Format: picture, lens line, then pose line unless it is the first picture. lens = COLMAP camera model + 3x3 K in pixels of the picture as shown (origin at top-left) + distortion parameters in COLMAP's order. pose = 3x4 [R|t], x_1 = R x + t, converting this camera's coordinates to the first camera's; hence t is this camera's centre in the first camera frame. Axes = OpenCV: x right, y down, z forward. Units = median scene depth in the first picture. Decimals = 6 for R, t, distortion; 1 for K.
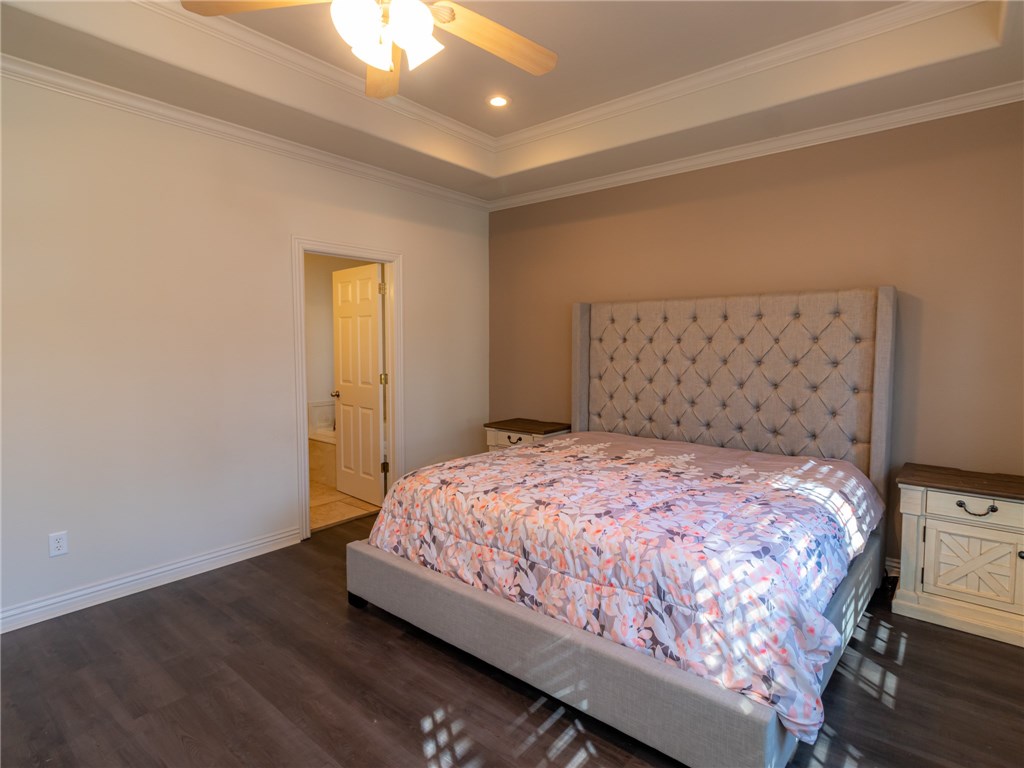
lens RADIAL K [[530.5, 0, 517.2], [0, 530.5, 375.9], [0, 0, 1]] dist [0.003339, 0.000184]
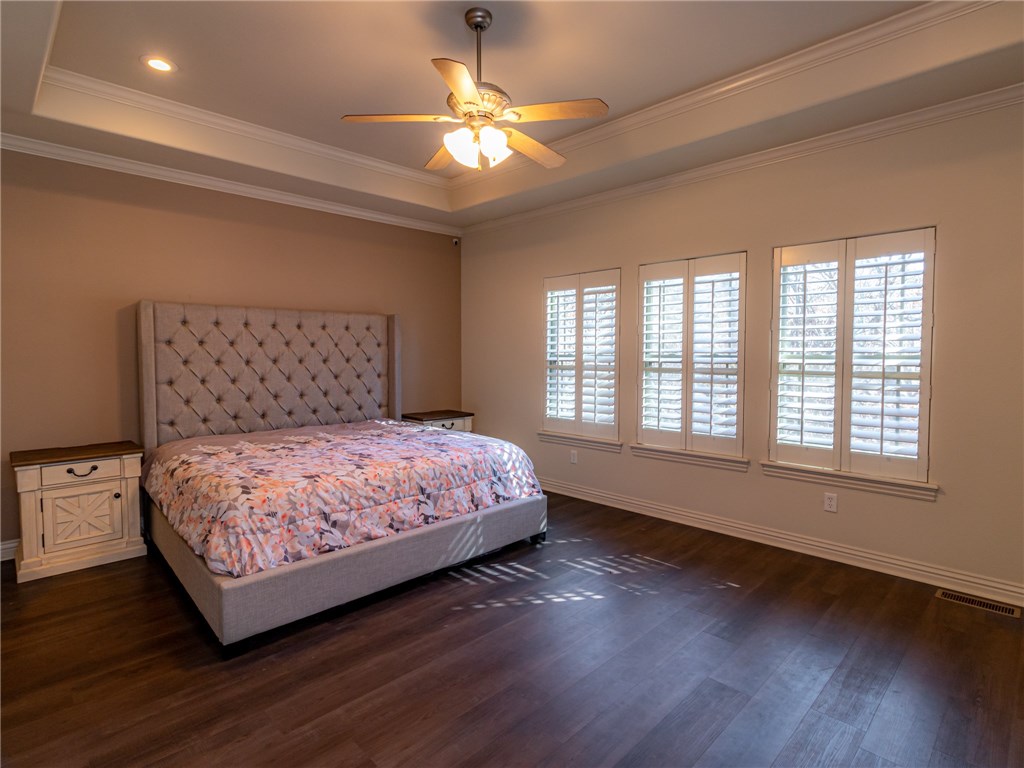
lens RADIAL K [[530.5, 0, 517.2], [0, 530.5, 375.9], [0, 0, 1]] dist [0.003339, 0.000184]
pose [[0.106884, -0.047315, 0.993145, -1.243058], [0.061524, 0.997268, 0.040890, -0.017489], [-0.992366, 0.056732, 0.109503, 0.515594]]
